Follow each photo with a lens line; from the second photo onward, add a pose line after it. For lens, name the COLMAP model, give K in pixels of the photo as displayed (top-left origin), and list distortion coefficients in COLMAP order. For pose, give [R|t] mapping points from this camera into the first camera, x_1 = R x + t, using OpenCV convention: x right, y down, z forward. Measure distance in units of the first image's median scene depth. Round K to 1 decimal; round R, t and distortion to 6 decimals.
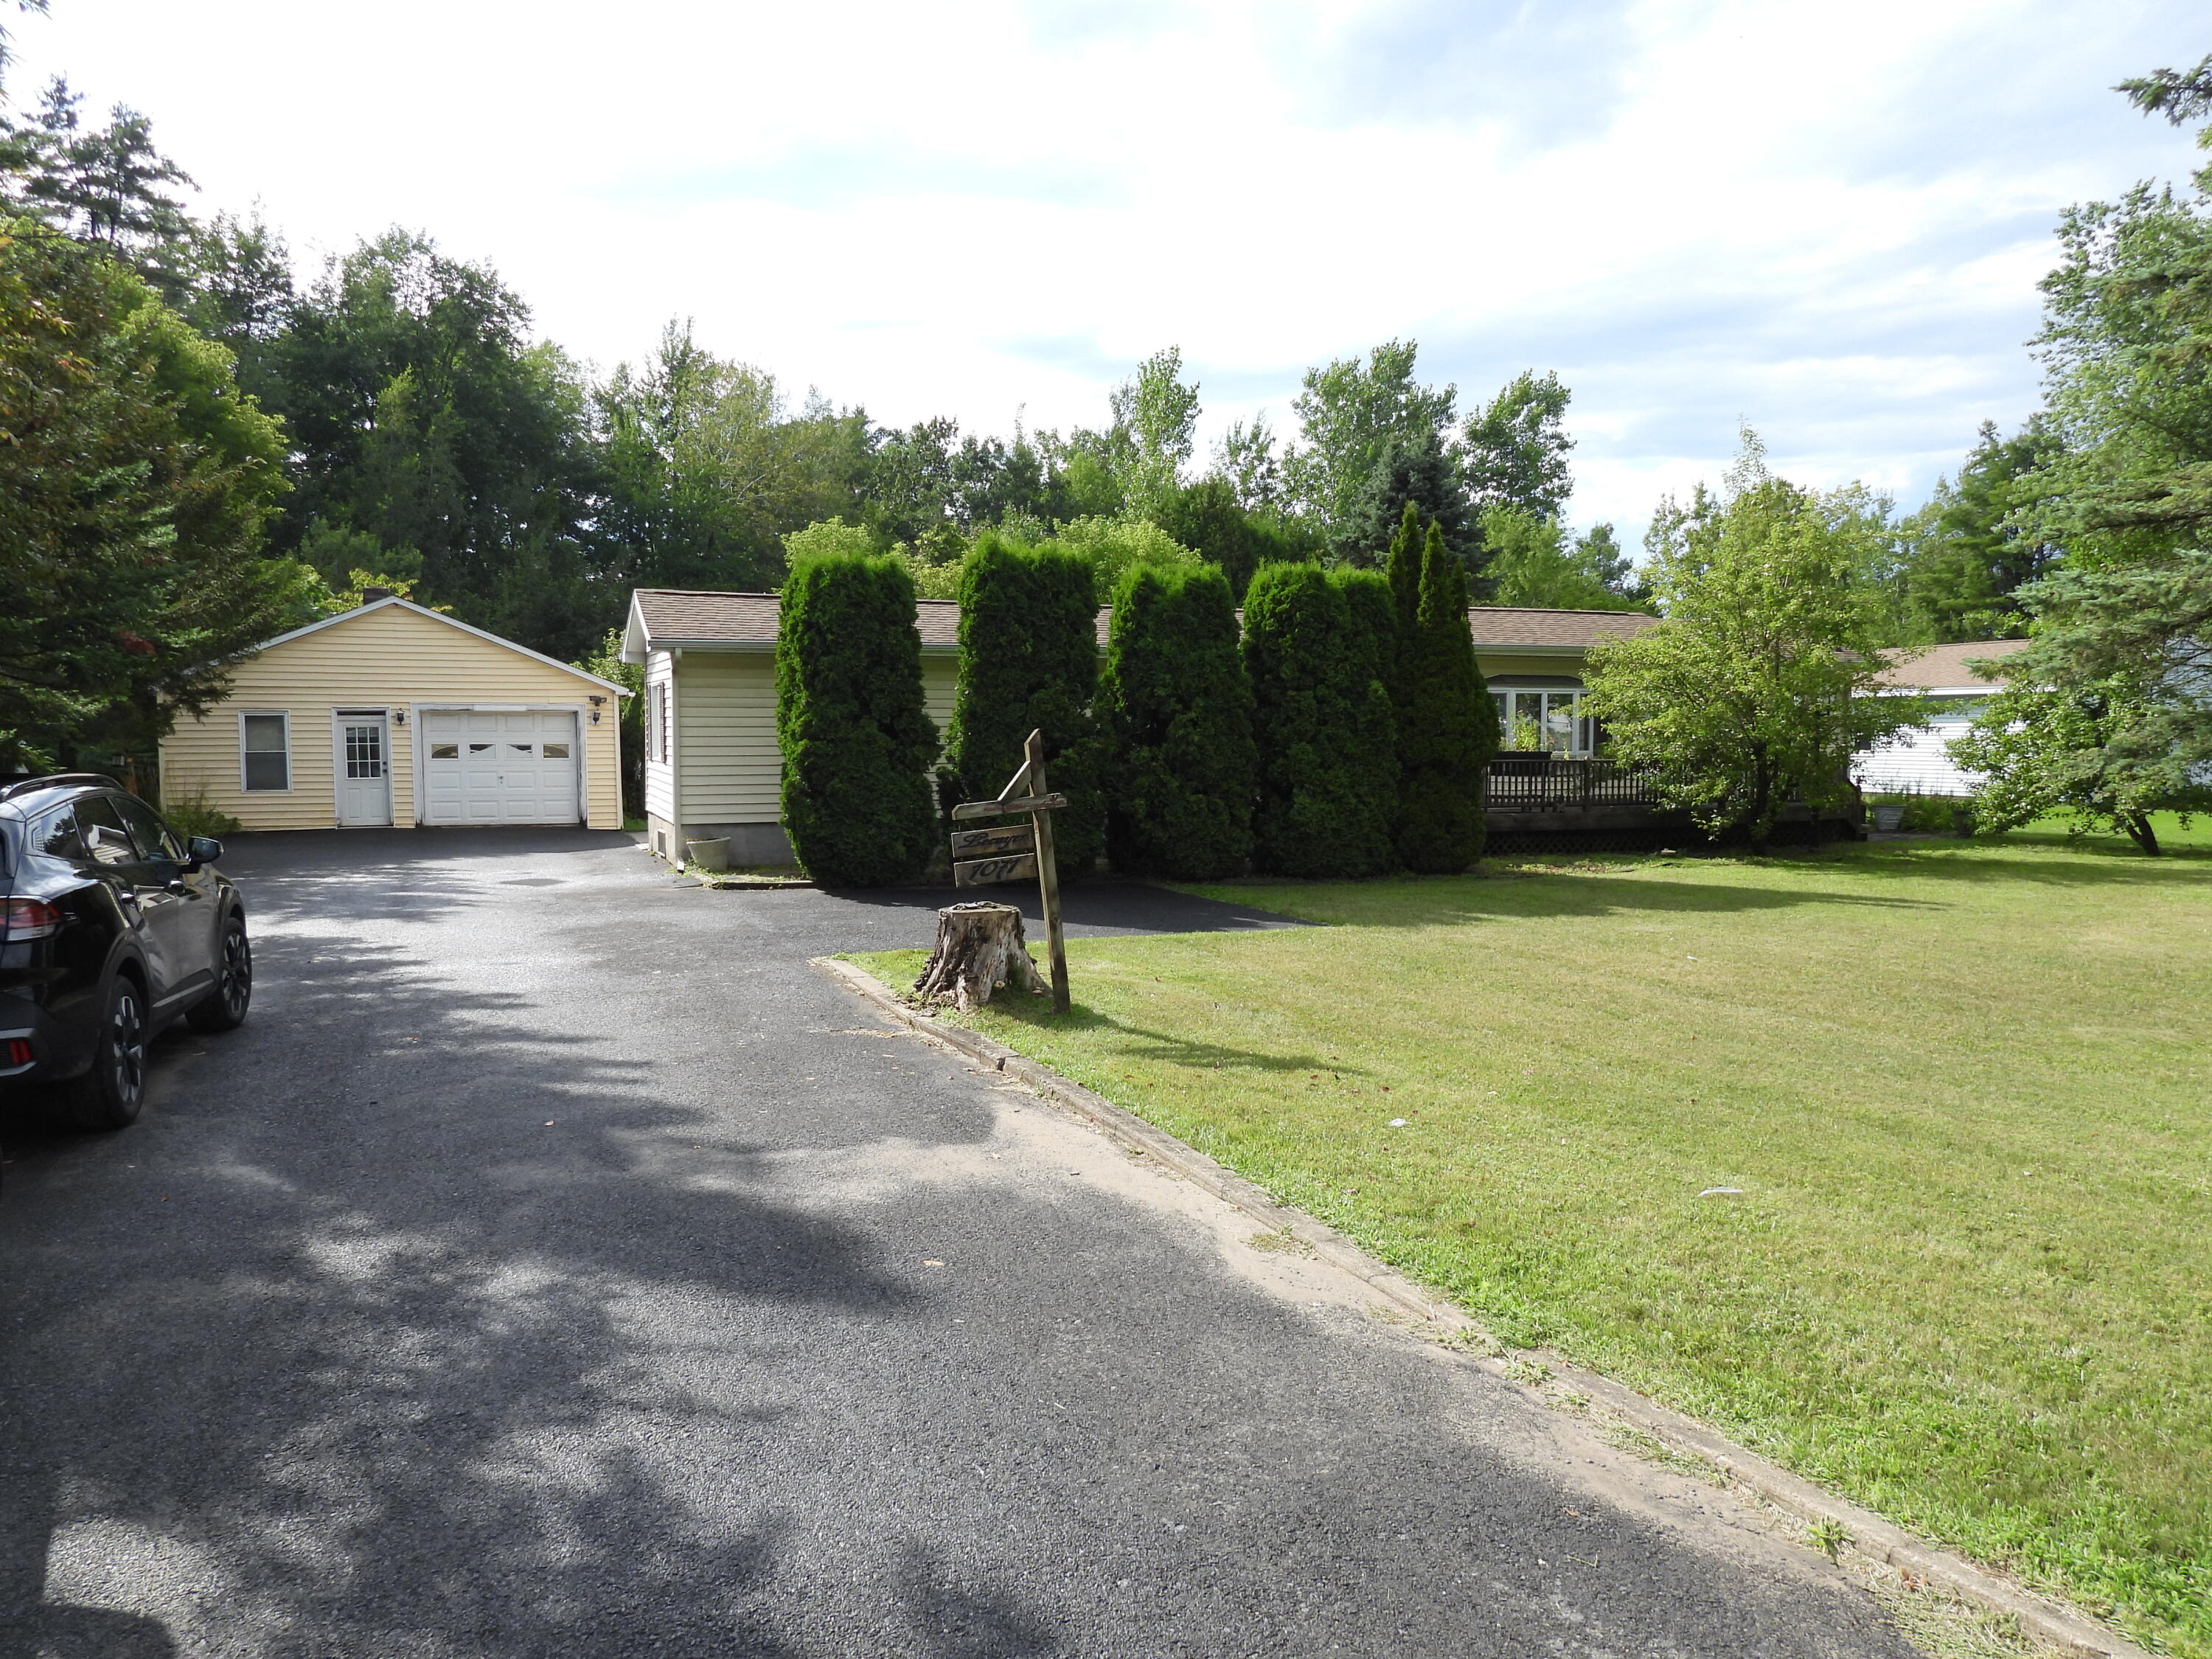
lens RADIAL K [[1576.4, 0, 1106.0], [0, 1576.4, 829.5], [0, 0, 1]] dist [-0.010400, -0.003666]
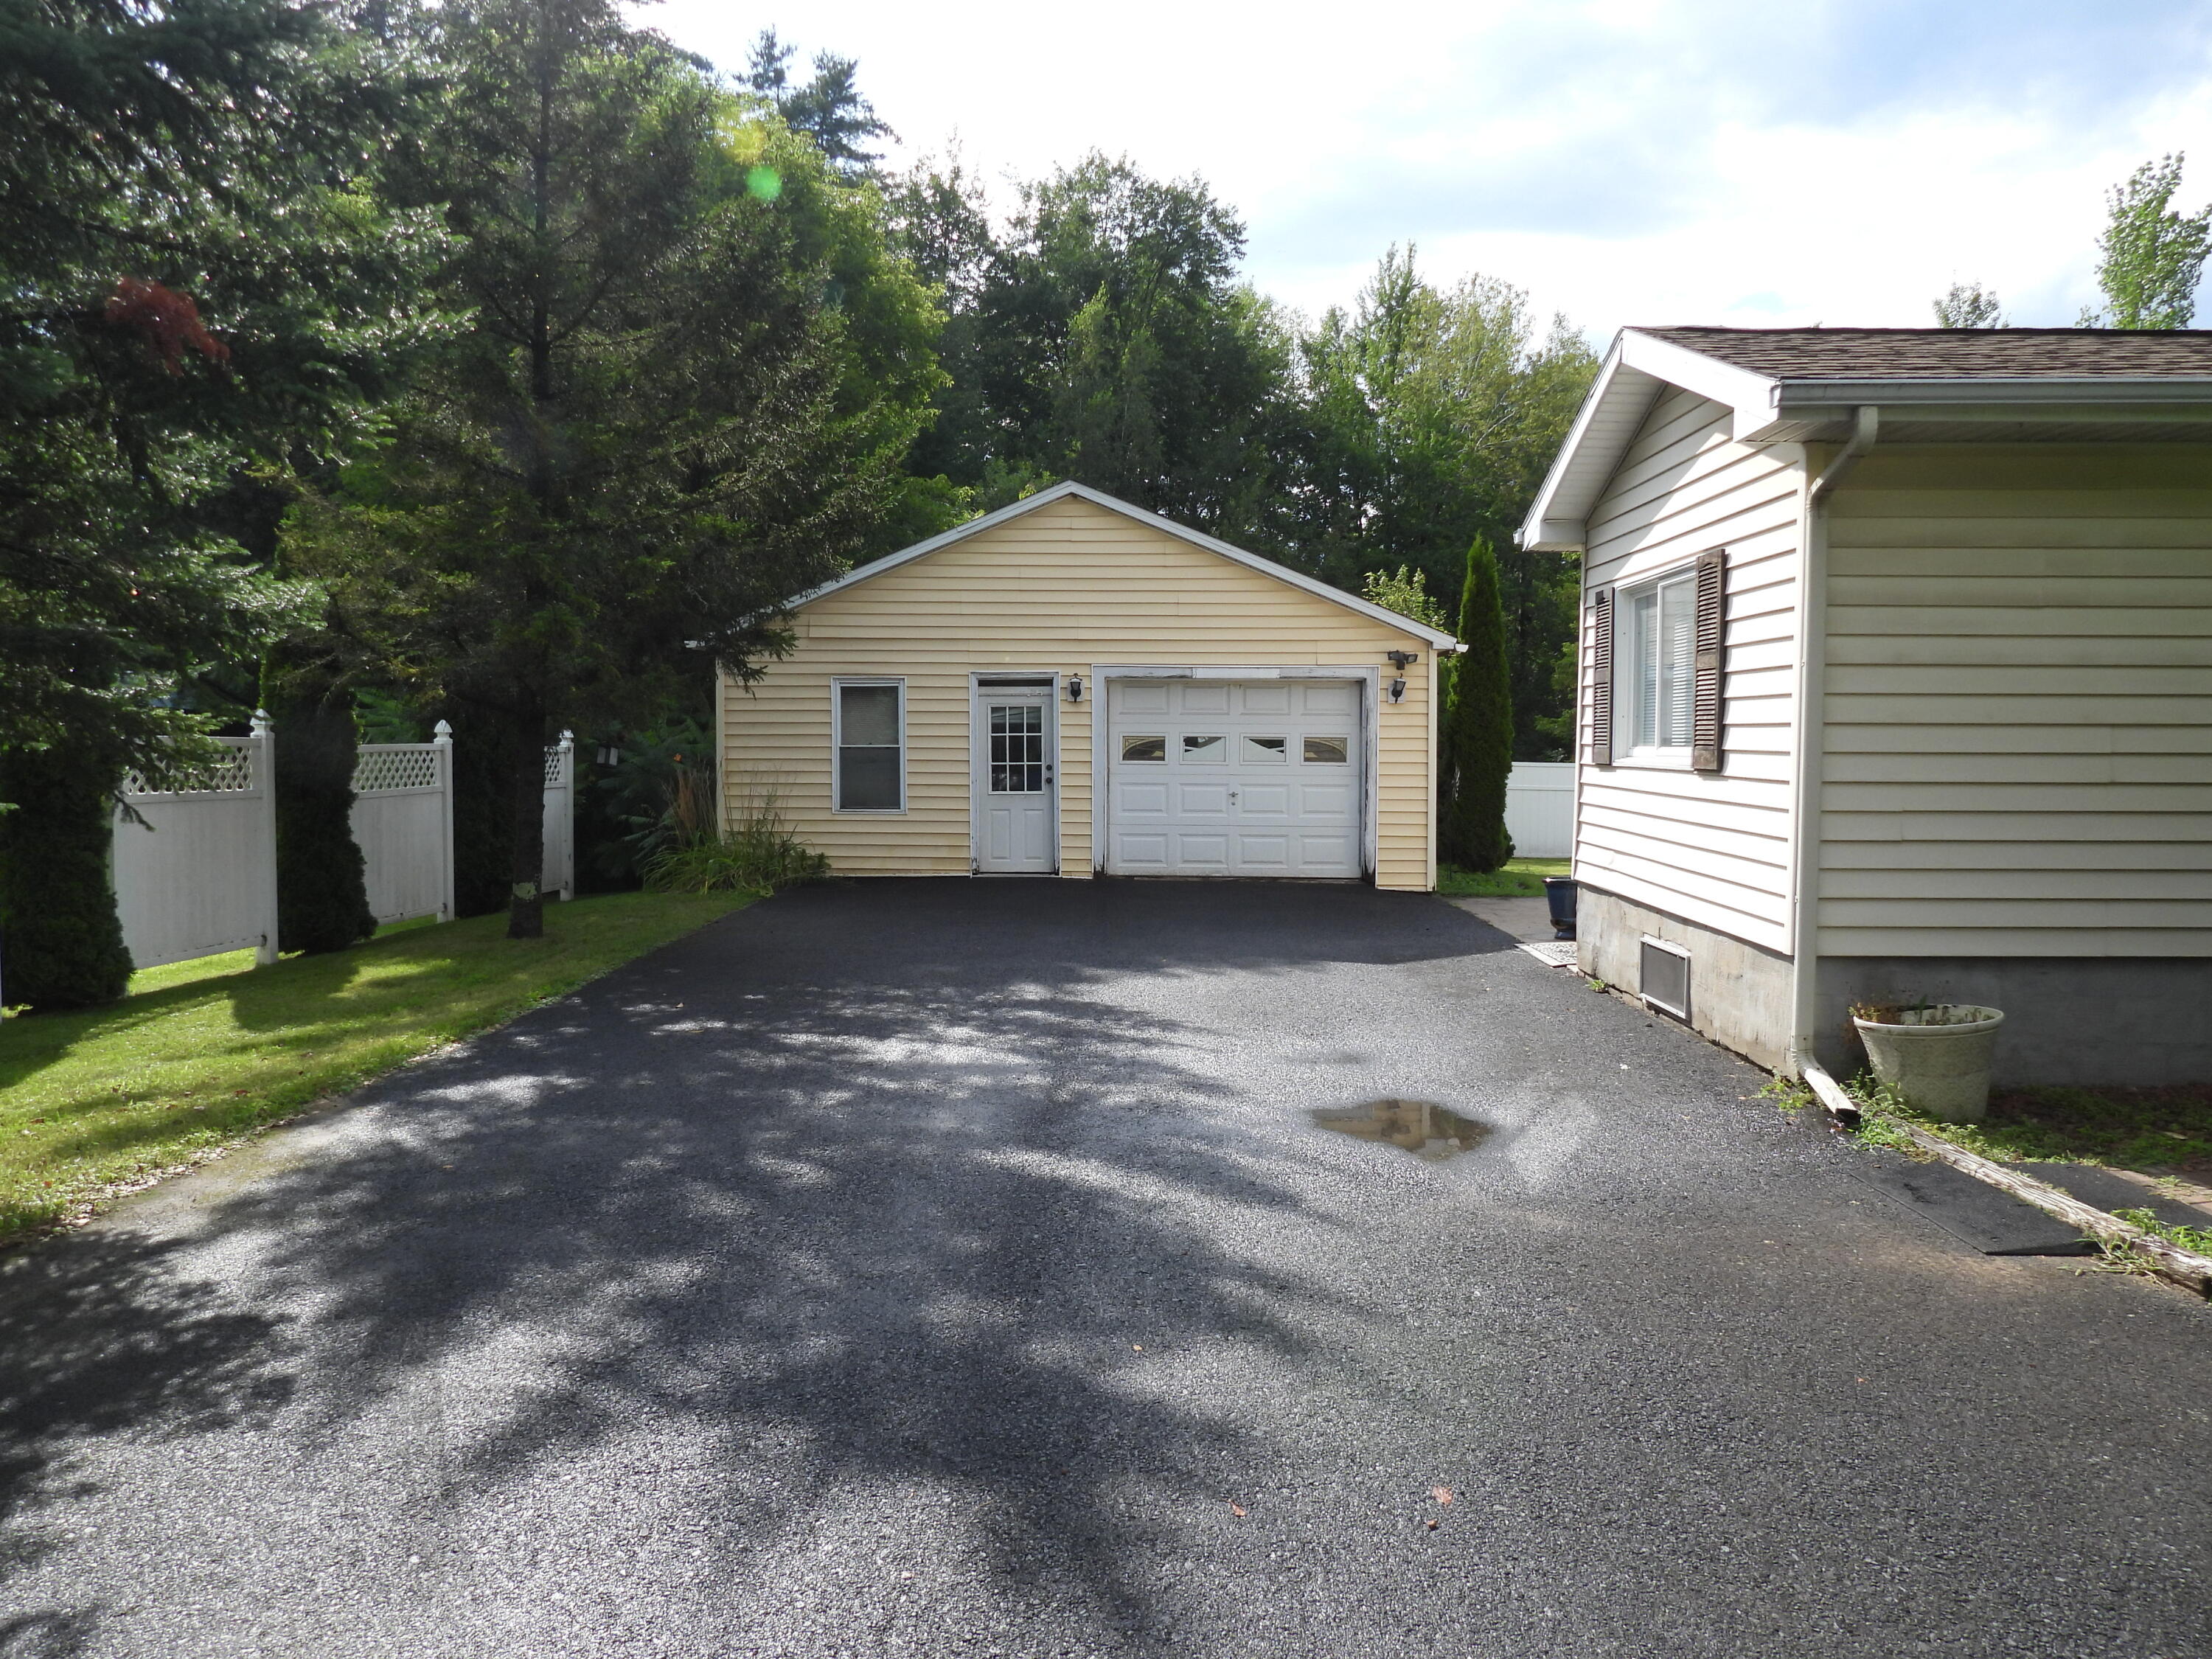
lens RADIAL K [[1580.7, 0, 1106.0], [0, 1580.7, 829.5], [0, 0, 1]] dist [-0.015907, 0.006874]
pose [[0.917009, 0.026806, -0.397964, -0.194585], [-0.029661, 0.999559, -0.001020, -0.018224], [0.397762, 0.012739, 0.917400, 0.446726]]
